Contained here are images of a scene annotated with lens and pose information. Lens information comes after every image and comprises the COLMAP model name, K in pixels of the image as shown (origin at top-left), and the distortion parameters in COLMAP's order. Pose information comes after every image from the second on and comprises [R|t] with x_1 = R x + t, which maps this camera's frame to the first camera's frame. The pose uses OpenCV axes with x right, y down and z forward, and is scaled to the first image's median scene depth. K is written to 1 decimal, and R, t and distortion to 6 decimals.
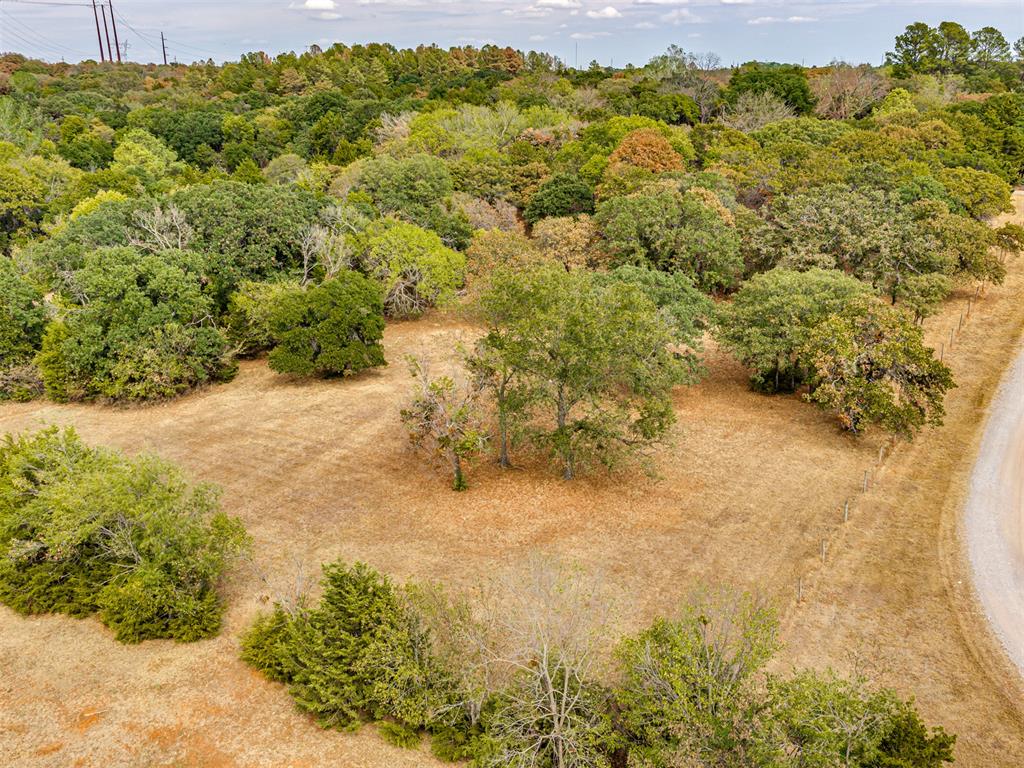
lens RADIAL K [[913.4, 0, 513.0], [0, 913.4, 384.4], [0, 0, 1]] dist [0.020162, -0.001436]
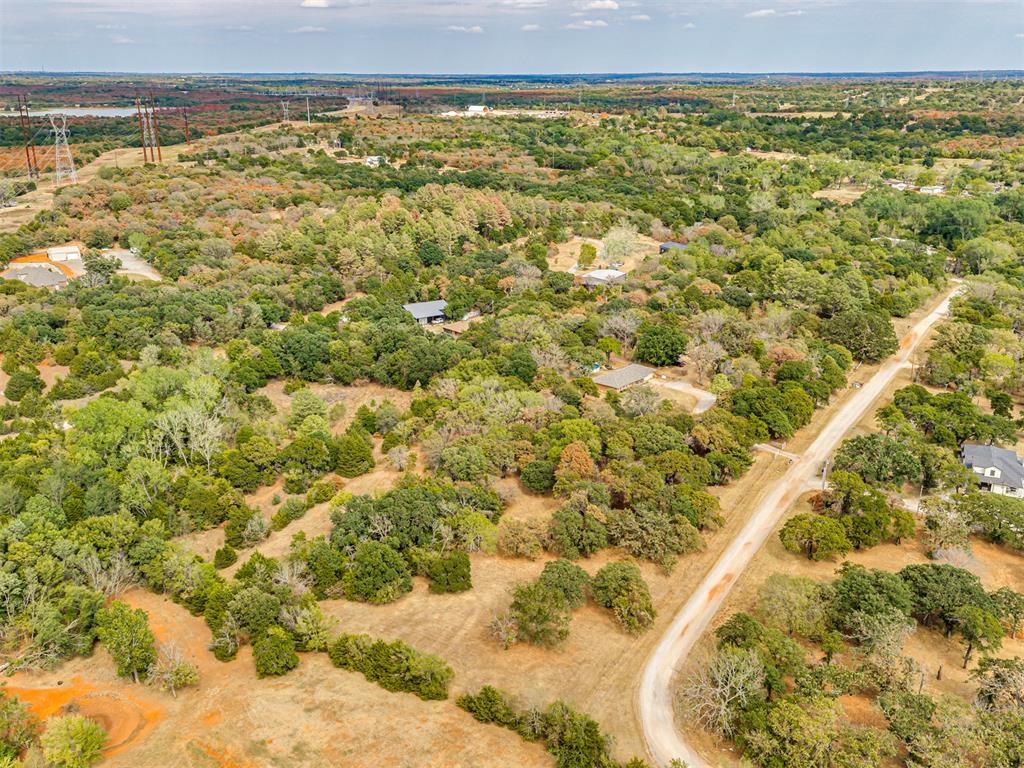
lens RADIAL K [[913.4, 0, 511.1], [0, 913.4, 383.6], [0, 0, 1]] dist [0.020162, -0.001436]
pose [[0.999767, 0.004004, 0.021224, -0.123488], [-0.004217, 0.999941, 0.009990, -0.947529], [-0.021182, -0.010078, 0.999725, -2.468015]]
